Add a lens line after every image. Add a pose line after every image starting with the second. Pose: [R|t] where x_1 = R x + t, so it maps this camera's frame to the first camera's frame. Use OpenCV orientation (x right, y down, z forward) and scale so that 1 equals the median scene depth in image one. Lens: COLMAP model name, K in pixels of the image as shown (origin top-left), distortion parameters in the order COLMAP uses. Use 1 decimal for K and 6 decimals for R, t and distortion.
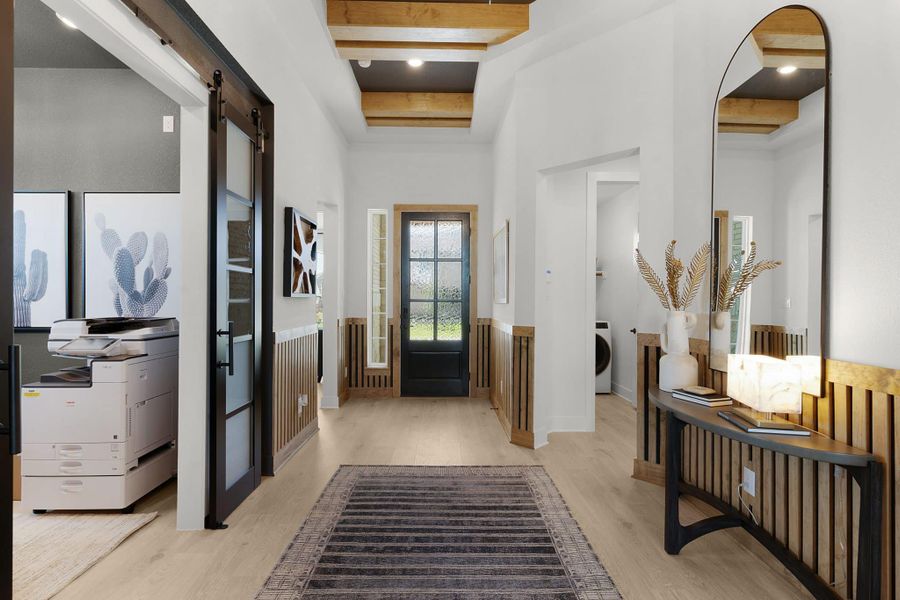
lens RADIAL K [[436.8, 0, 445.8], [0, 436.8, 301.9], [0, 0, 1]] dist [0.009160, 0.000012]
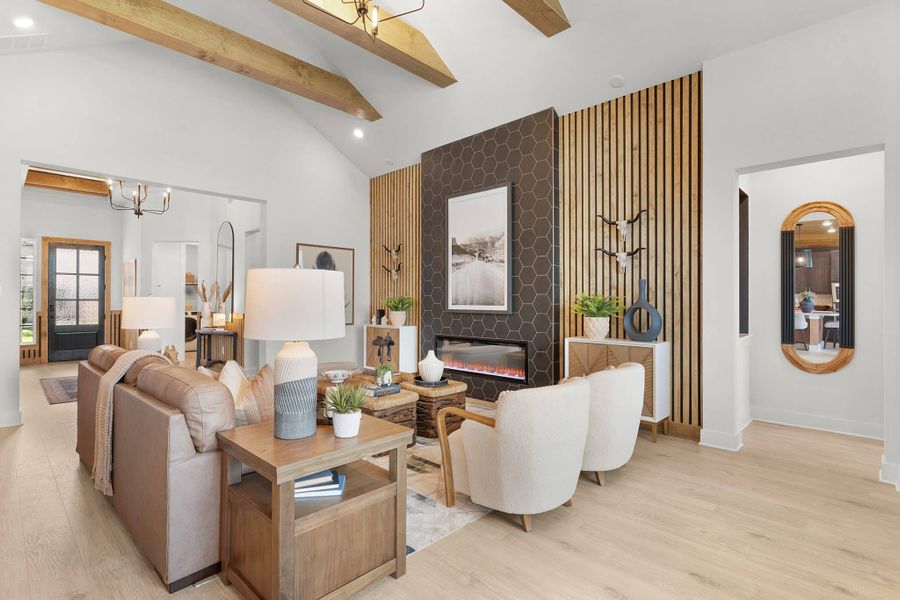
lens RADIAL K [[436.8, 0, 442.0], [0, 436.8, 299.9], [0, 0, 1]] dist [0.009160, 0.000012]
pose [[0.707943, -0.003915, 0.706259, -0.214099], [0.004114, 0.999991, 0.001419, 0.000828], [-0.706258, 0.001901, 0.707952, -1.061482]]
